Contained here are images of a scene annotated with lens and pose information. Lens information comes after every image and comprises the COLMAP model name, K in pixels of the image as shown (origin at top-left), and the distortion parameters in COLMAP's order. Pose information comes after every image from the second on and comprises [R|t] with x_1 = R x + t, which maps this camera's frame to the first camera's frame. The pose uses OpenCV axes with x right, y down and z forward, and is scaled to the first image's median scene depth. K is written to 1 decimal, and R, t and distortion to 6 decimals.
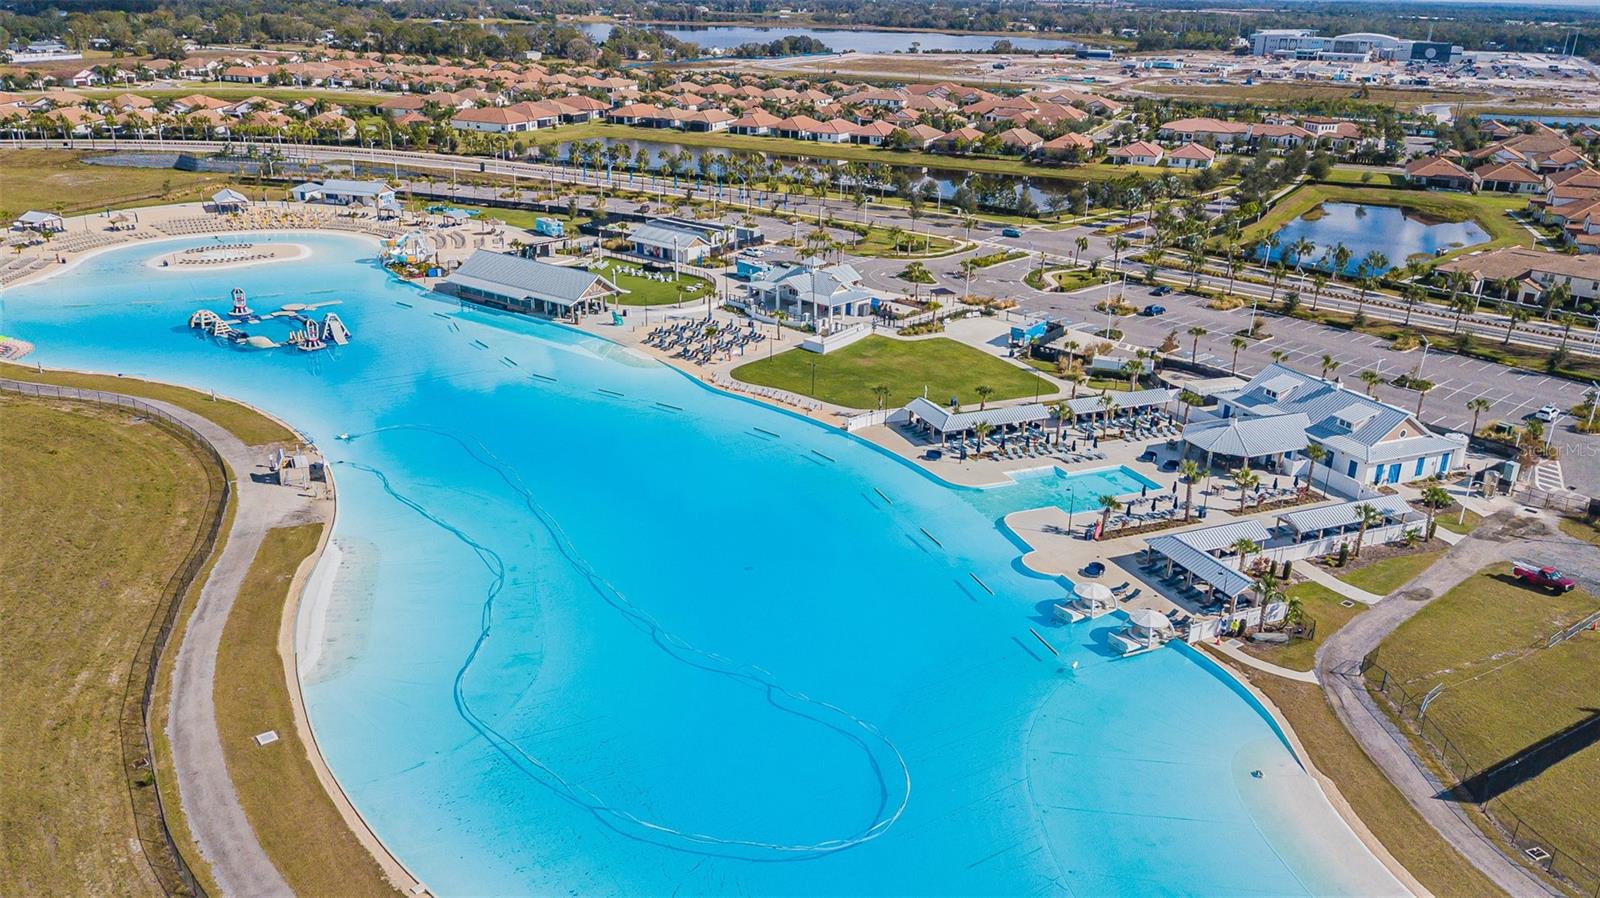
lens RADIAL K [[1226.3, 0, 800.0], [0, 1226.3, 449.0], [0, 0, 1]] dist [0.008768, -0.003712]
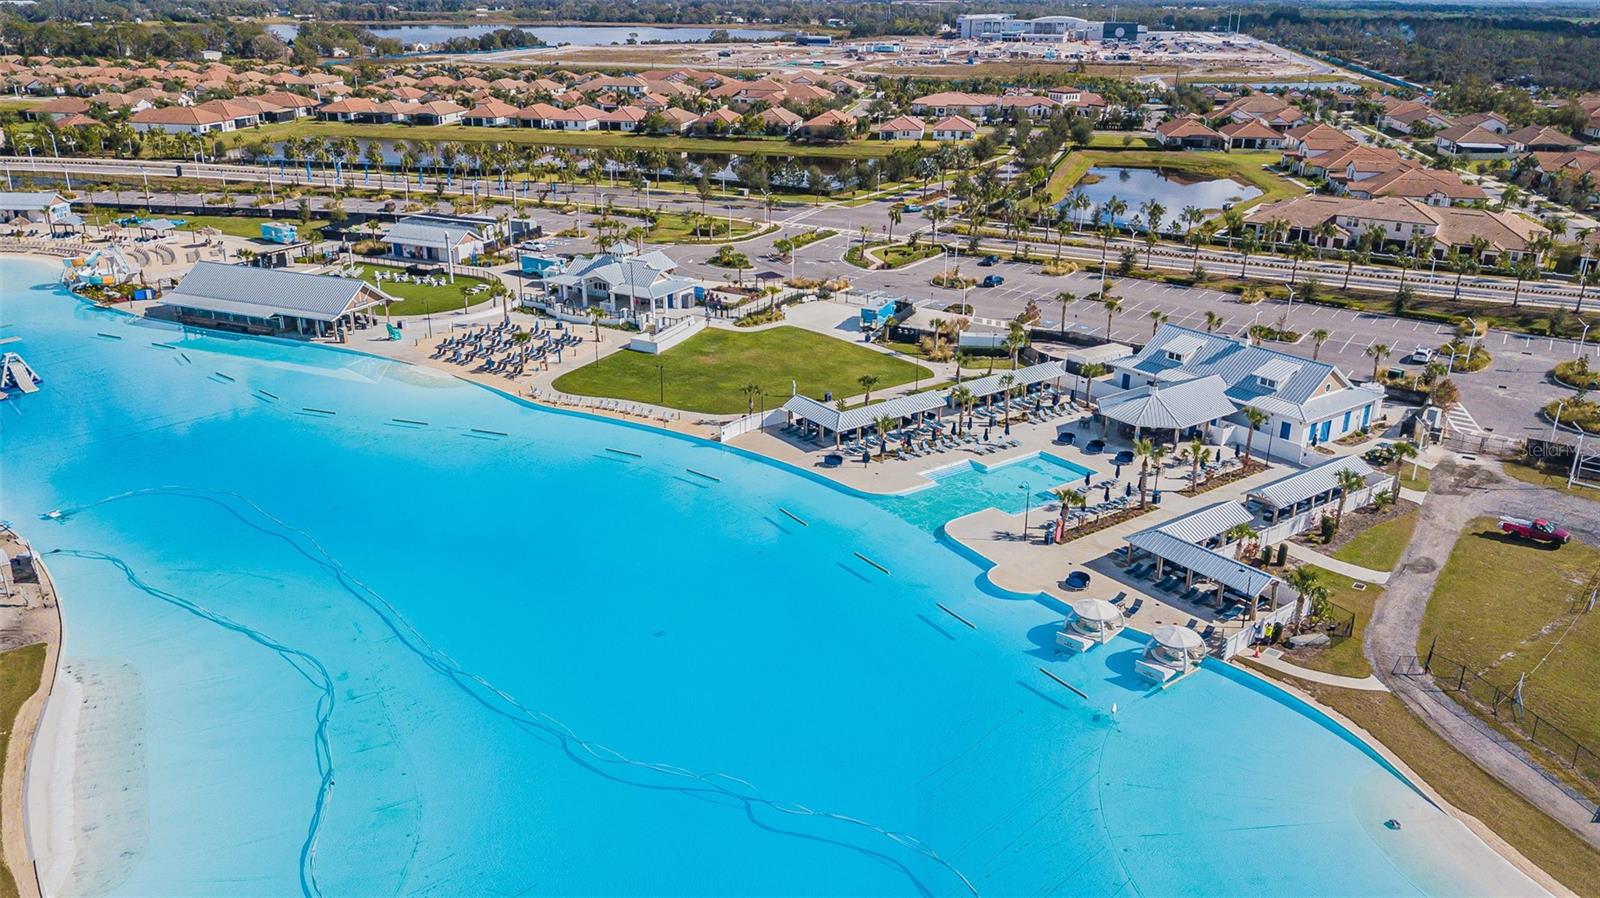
lens RADIAL K [[1226.3, 0, 800.0], [0, 1226.3, 449.0], [0, 0, 1]] dist [0.008768, -0.003712]
pose [[0.972446, -0.096347, 0.212287, -0.062003], [0.096396, 0.995291, 0.010145, -0.009553], [-0.212264, 0.010598, 0.977155, 0.127193]]
